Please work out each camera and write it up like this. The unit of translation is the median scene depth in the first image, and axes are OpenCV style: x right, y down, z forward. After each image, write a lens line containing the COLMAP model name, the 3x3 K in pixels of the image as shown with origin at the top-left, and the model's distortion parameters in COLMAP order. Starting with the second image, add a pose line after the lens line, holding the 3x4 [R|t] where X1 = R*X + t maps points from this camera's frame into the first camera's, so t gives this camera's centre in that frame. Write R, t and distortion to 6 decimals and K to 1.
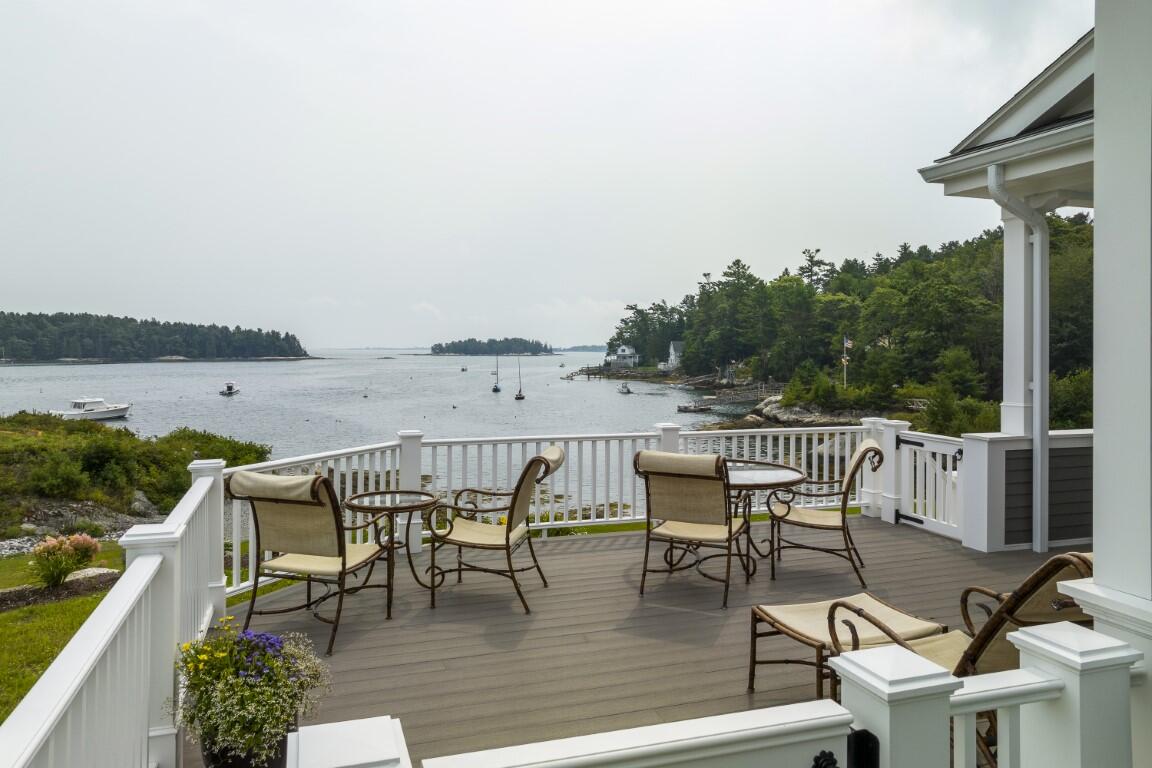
lens RADIAL K [[801.4, 0, 574.4], [0, 801.4, 352.2], [0, 0, 1]] dist [-0.001015, -0.004524]
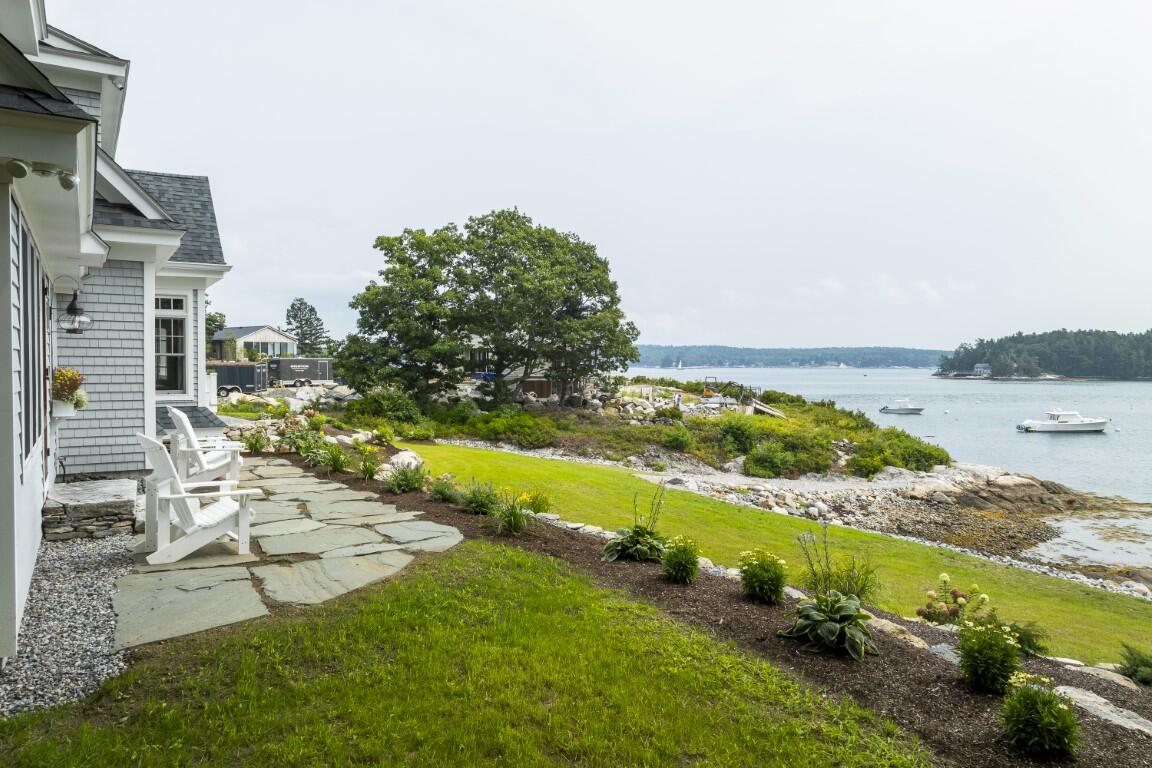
lens RADIAL K [[801.4, 0, 571.8], [0, 801.4, 381.5], [0, 0, 1]] dist [-0.001015, -0.004524]
pose [[0.227804, 0.018026, -0.973540, 0.092135], [-0.005486, 0.999837, 0.017229, 0.001285], [0.973691, 0.001417, 0.227866, 0.041385]]
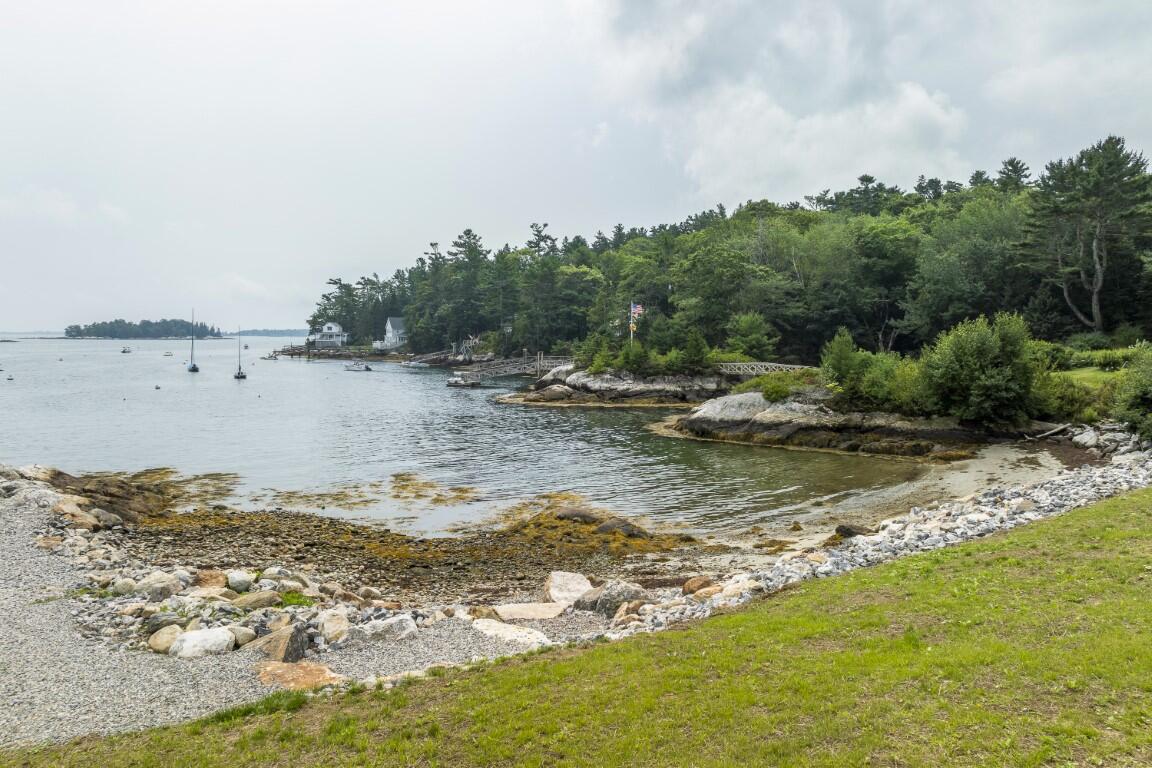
lens RADIAL K [[801.4, 0, 574.4], [0, 801.4, 360.1], [0, 0, 1]] dist [-0.001015, -0.004524]
pose [[0.922809, -0.009581, 0.385139, -0.031698], [-0.001068, 0.999623, 0.027426, 0.008389], [-0.385256, -0.025721, 0.922451, 0.054895]]
